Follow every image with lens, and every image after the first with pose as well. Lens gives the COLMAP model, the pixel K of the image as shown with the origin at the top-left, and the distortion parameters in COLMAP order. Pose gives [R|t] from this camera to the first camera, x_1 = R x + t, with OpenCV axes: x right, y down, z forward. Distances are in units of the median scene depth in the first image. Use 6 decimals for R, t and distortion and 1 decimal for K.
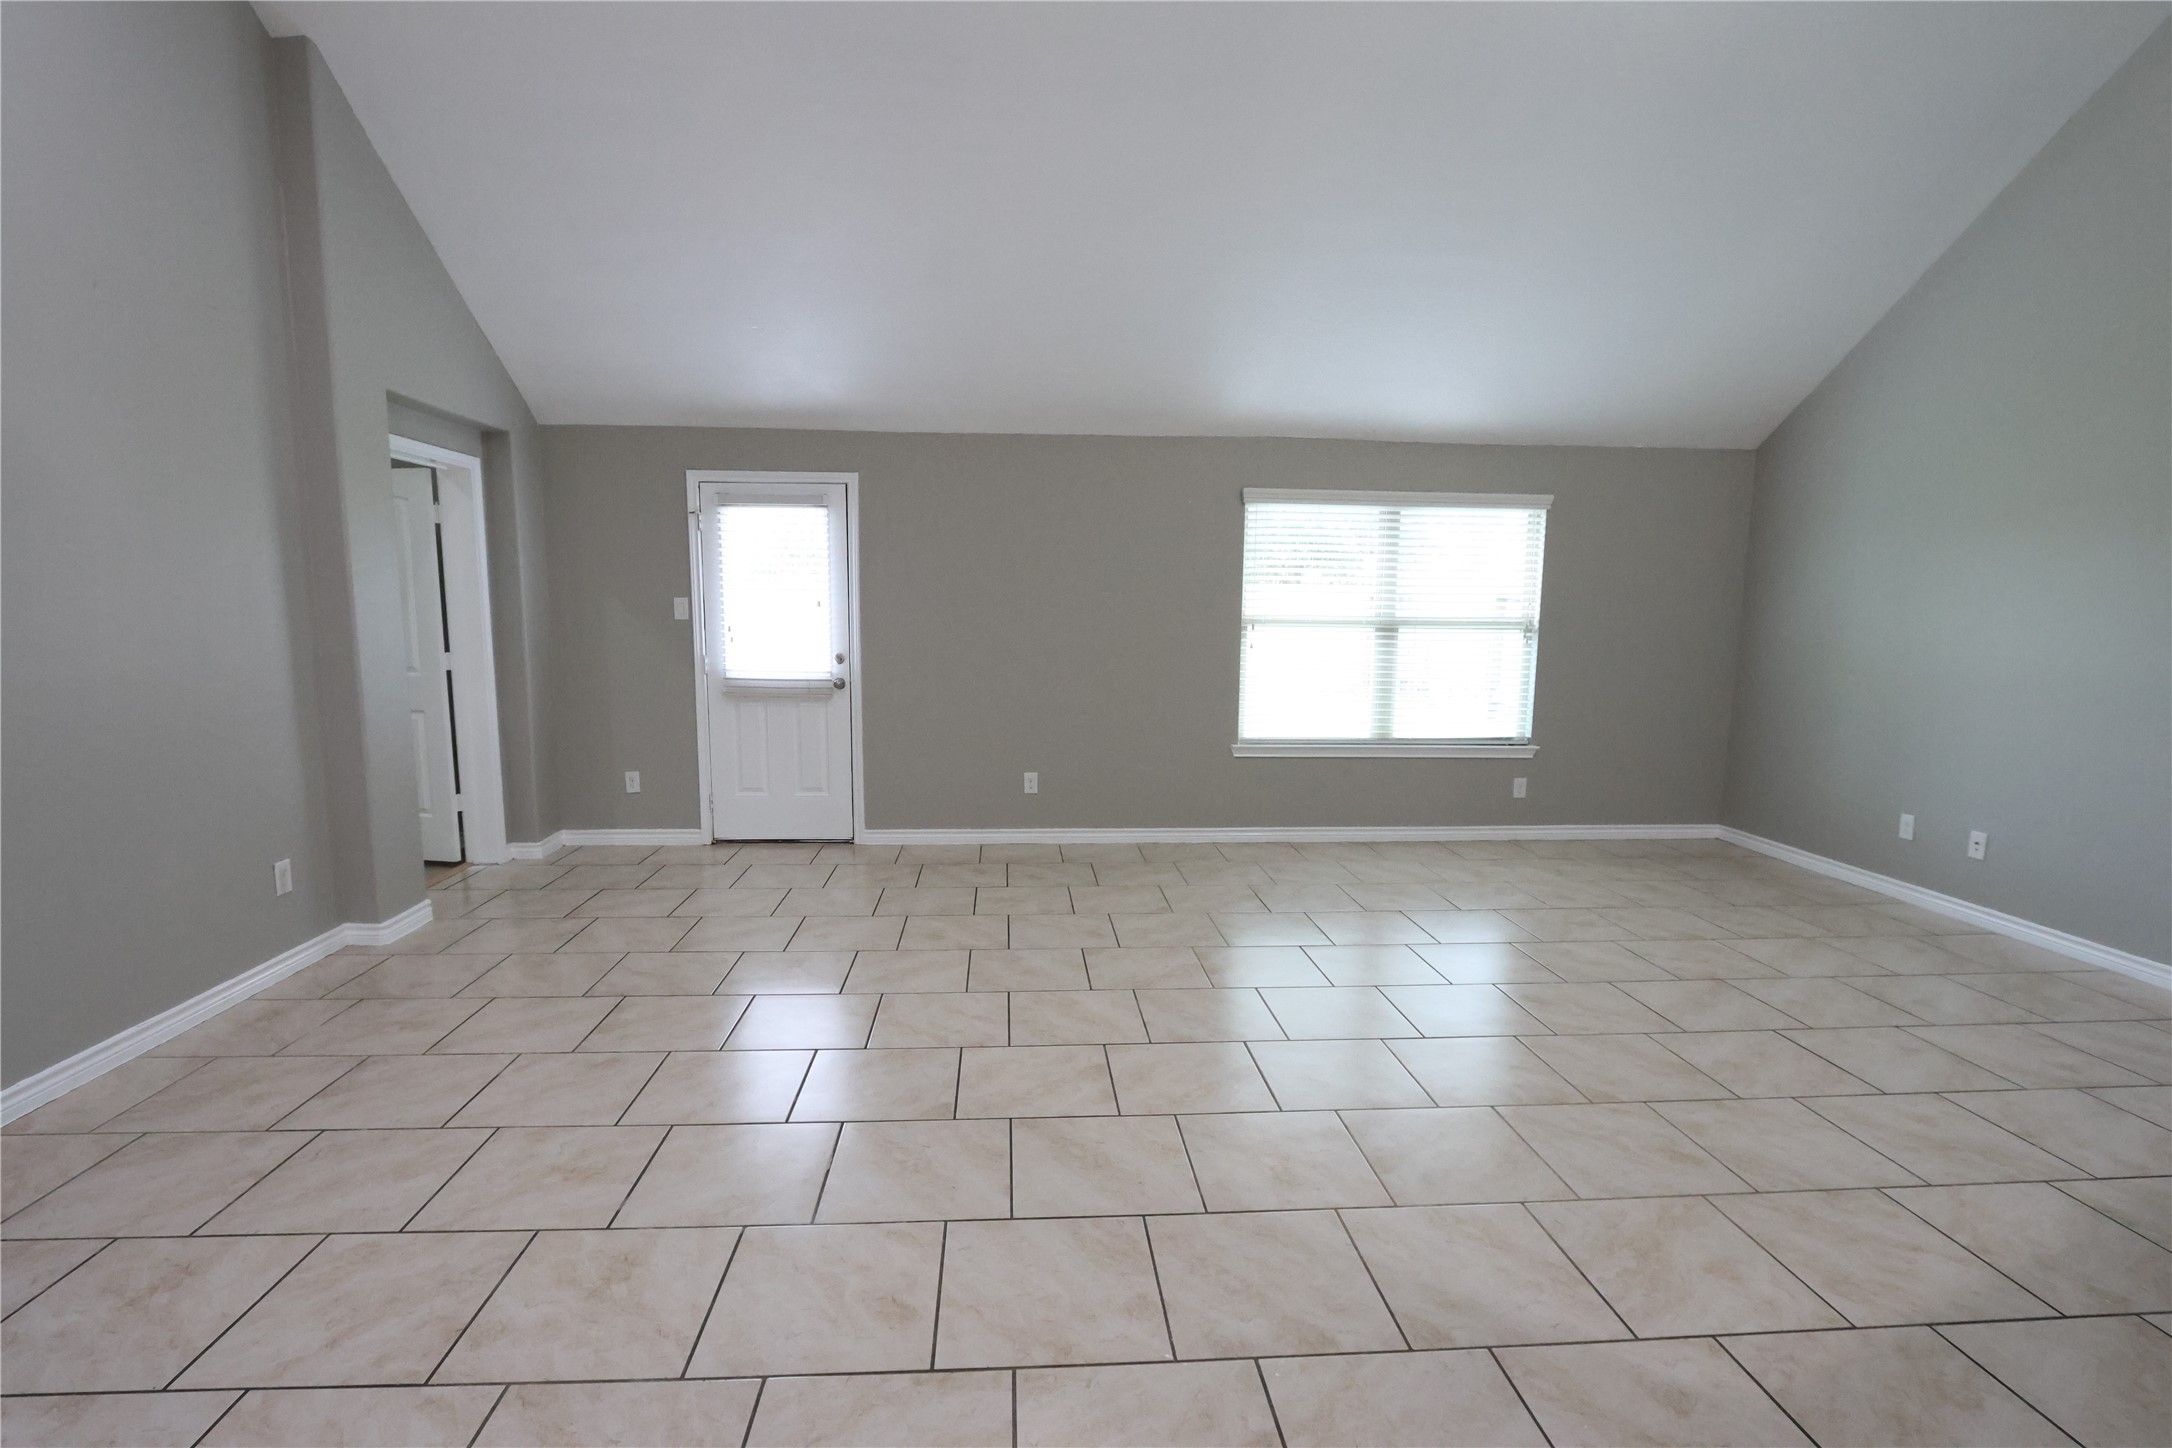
lens RADIAL K [[996.9, 0, 1072.6], [0, 996.9, 746.7], [0, 0, 1]] dist [-0.019439, 0.003102]
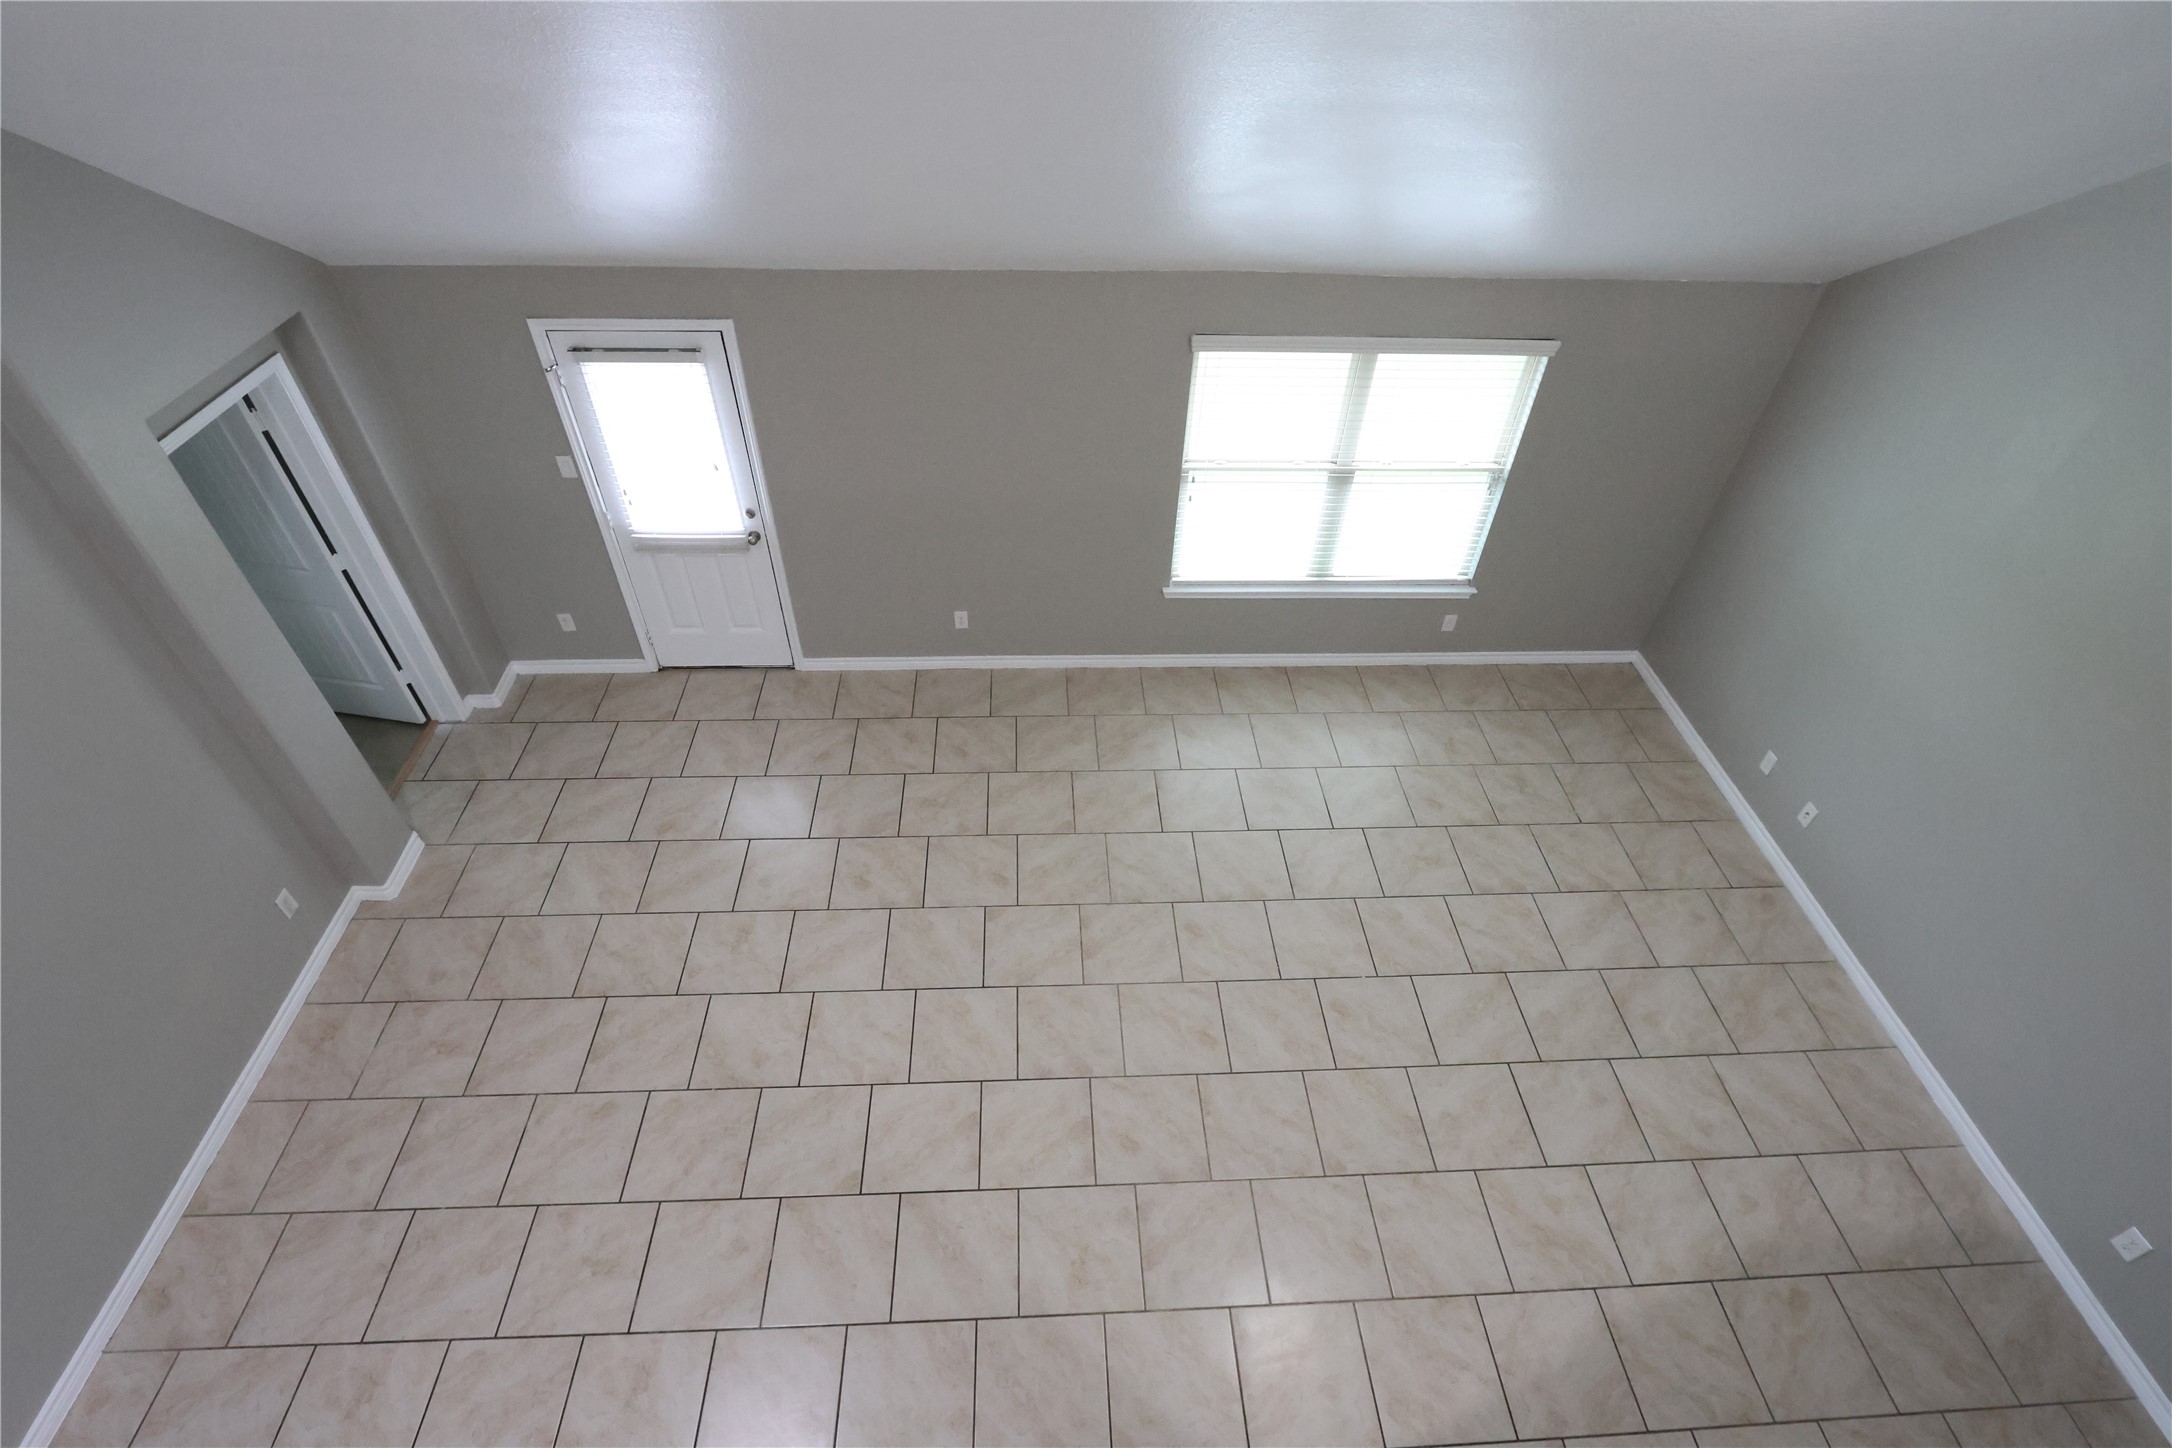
lens RADIAL K [[996.9, 0, 1088.6], [0, 996.9, 739.6], [0, 0, 1]] dist [-0.019439, 0.003102]
pose [[0.999680, 0.024667, 0.005620, 0.109008], [-0.023338, 0.813368, 0.581281, -0.587197], [0.009767, -0.581226, 0.813684, 0.141893]]
